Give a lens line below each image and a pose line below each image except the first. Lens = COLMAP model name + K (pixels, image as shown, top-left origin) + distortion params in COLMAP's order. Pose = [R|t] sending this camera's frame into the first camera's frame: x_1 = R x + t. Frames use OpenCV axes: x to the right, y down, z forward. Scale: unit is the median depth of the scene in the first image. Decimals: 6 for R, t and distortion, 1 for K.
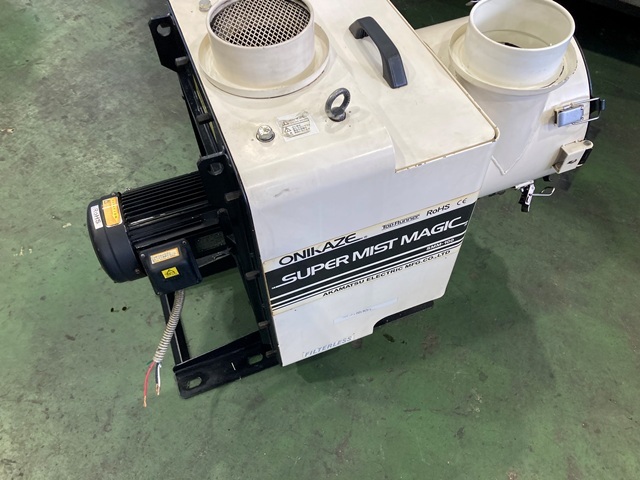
lens RADIAL K [[523.9, 0, 320.0], [0, 523.9, 240.0], [0, 0, 1]] dist [0.007735, 0.005269]
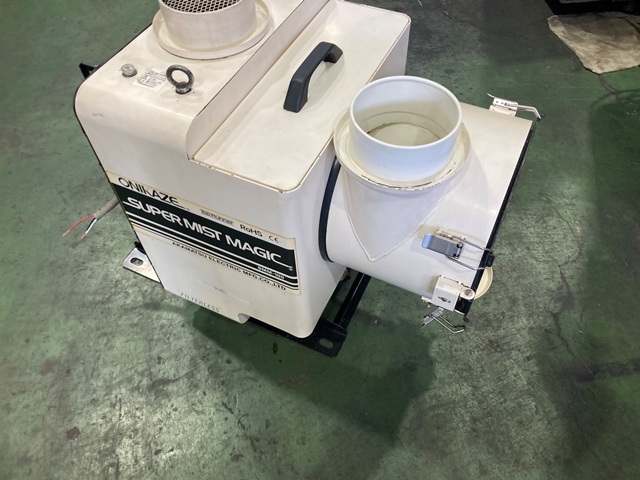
lens RADIAL K [[523.9, 0, 320.0], [0, 523.9, 240.0], [0, 0, 1]] dist [0.007735, 0.005269]
pose [[0.681825, 0.588372, -0.434665, 0.562451], [-0.591367, 0.793091, 0.145915, -0.197896], [0.430581, 0.157558, 0.888693, 0.115787]]
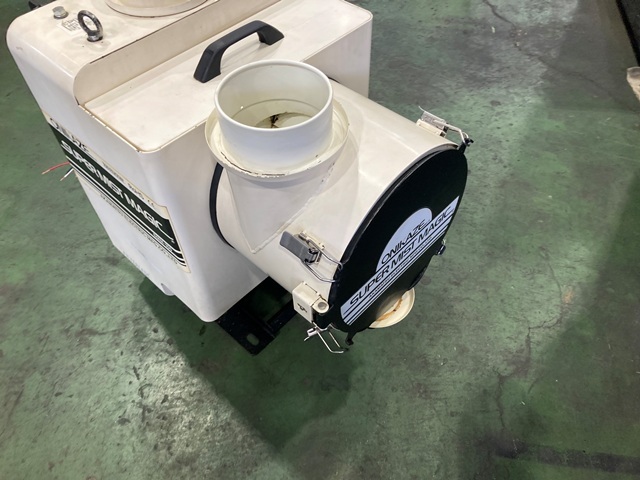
lens RADIAL K [[525.0, 0, 320.6], [0, 525.0, 248.6], [0, 0, 1]] dist [0.007923, 0.003594]
pose [[0.433160, 0.715416, -0.548226, 0.739923], [-0.728859, 0.635852, 0.253883, -0.367479], [0.530223, 0.289608, 0.796863, 0.302641]]
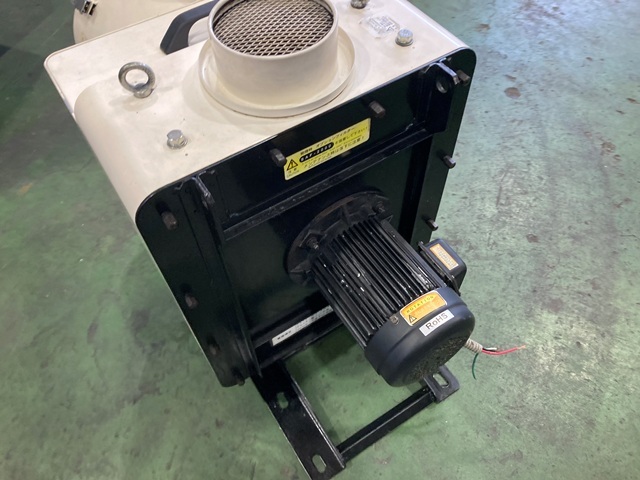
lens RADIAL K [[519.0, 0, 311.3], [0, 519.0, 238.8], [0, 0, 1]] dist [0.004752, -0.002390]
pose [[-0.193945, -0.788976, 0.583011, -0.568939], [0.826965, 0.188221, 0.529813, -0.481334], [-0.527745, 0.584885, 0.615951, 0.428826]]
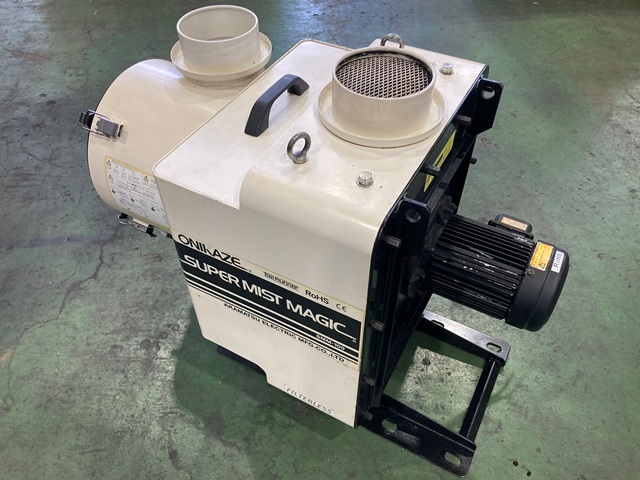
lens RADIAL K [[515.6, 0, 310.7], [0, 515.6, 243.1], [0, 0, 1]] dist [0.006002, 0.001751]
pose [[-0.638238, -0.540733, 0.547961, -0.495038], [0.648934, 0.005048, 0.760828, -0.834729], [-0.414171, 0.841179, 0.347678, 0.637345]]
